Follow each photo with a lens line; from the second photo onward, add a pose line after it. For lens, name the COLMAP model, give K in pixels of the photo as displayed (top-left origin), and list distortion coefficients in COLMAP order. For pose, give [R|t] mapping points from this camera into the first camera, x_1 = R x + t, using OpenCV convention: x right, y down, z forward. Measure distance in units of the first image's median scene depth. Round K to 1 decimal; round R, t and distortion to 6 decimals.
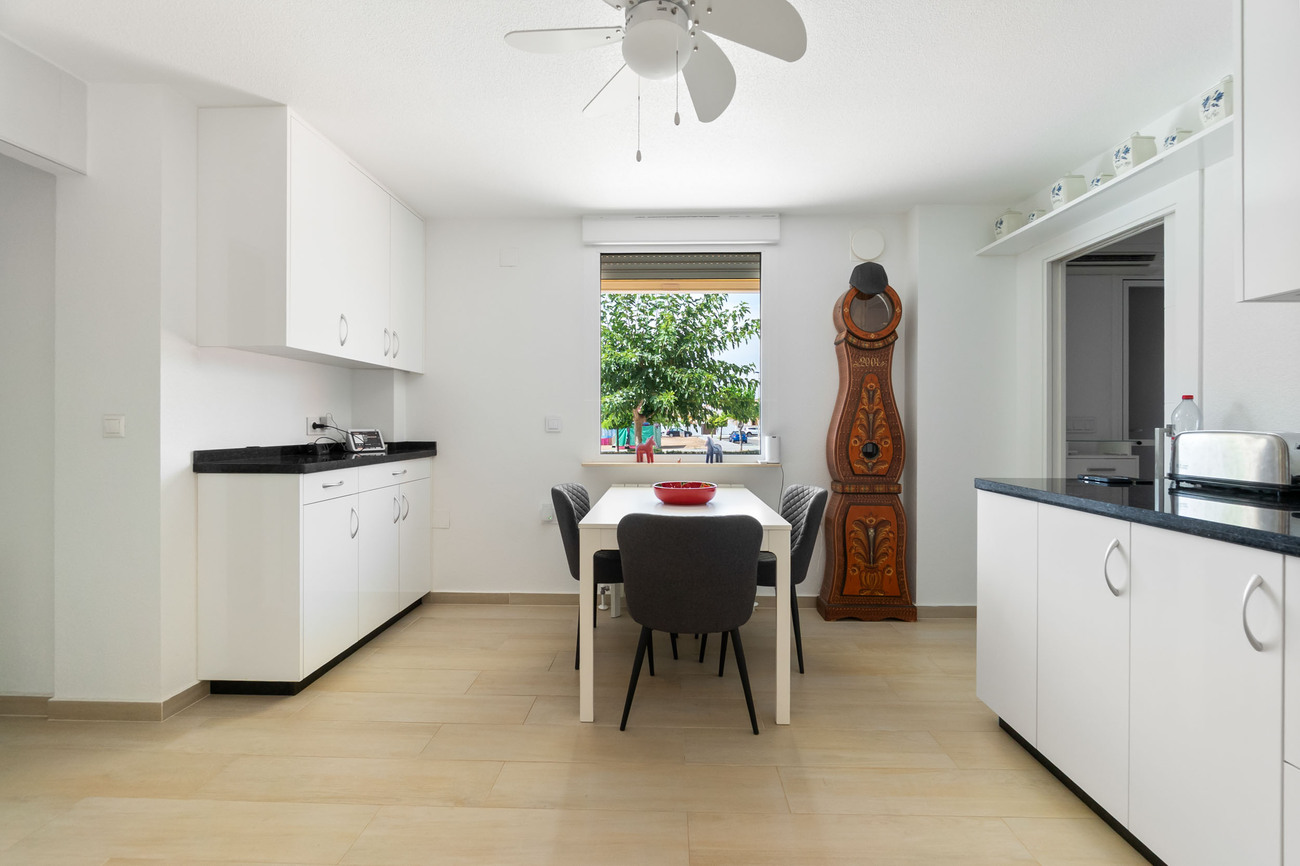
lens RADIAL K [[555.5, 0, 665.3], [0, 555.5, 422.3], [0, 0, 1]] dist [-0.002645, -0.000658]
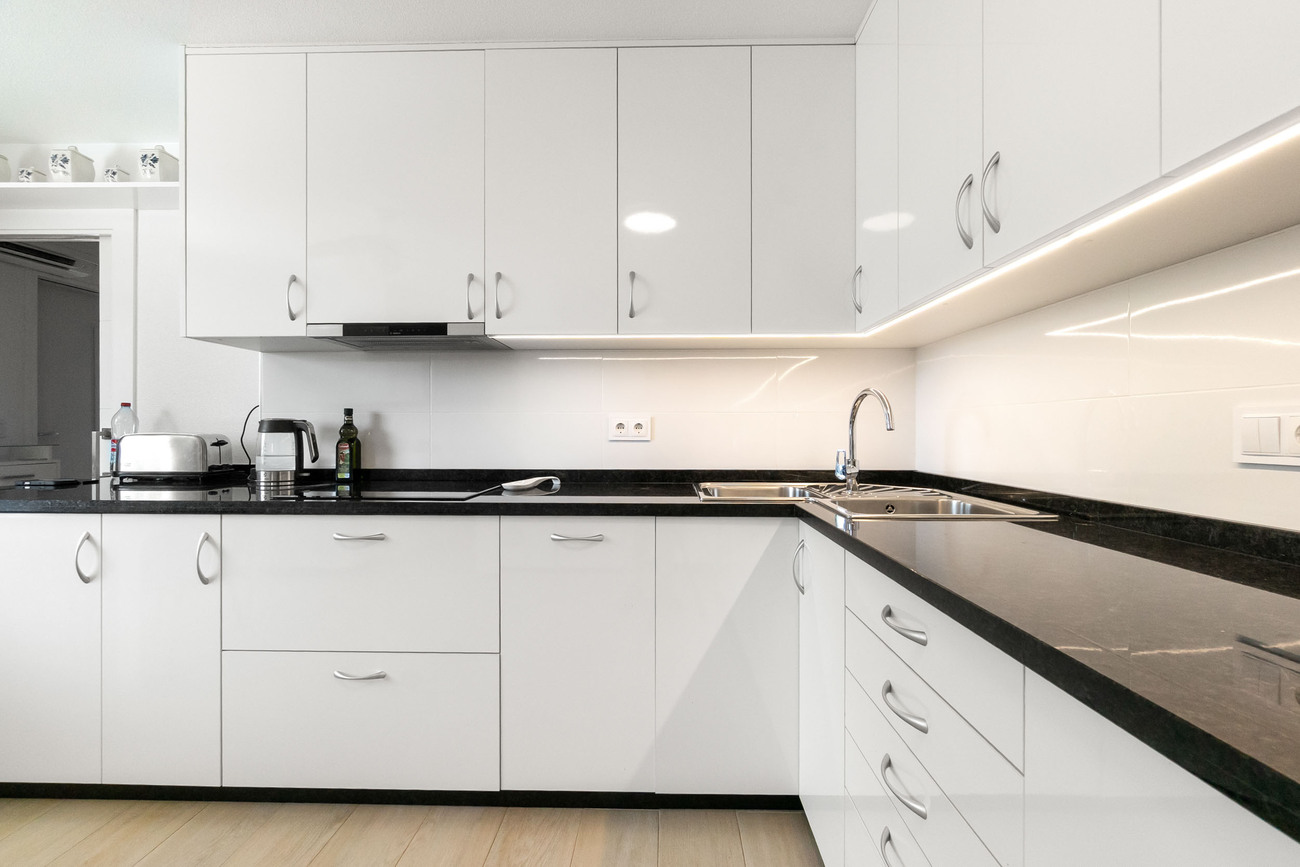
lens RADIAL K [[558.9, 0, 650.0], [0, 558.9, 433.5], [0, 0, 1]] dist [-0.001814, -0.000172]
pose [[0.006292, -0.009903, 0.999931, -0.211304], [-0.004465, 0.999941, 0.009931, -0.001626], [-0.999970, -0.004527, 0.006247, -0.096111]]
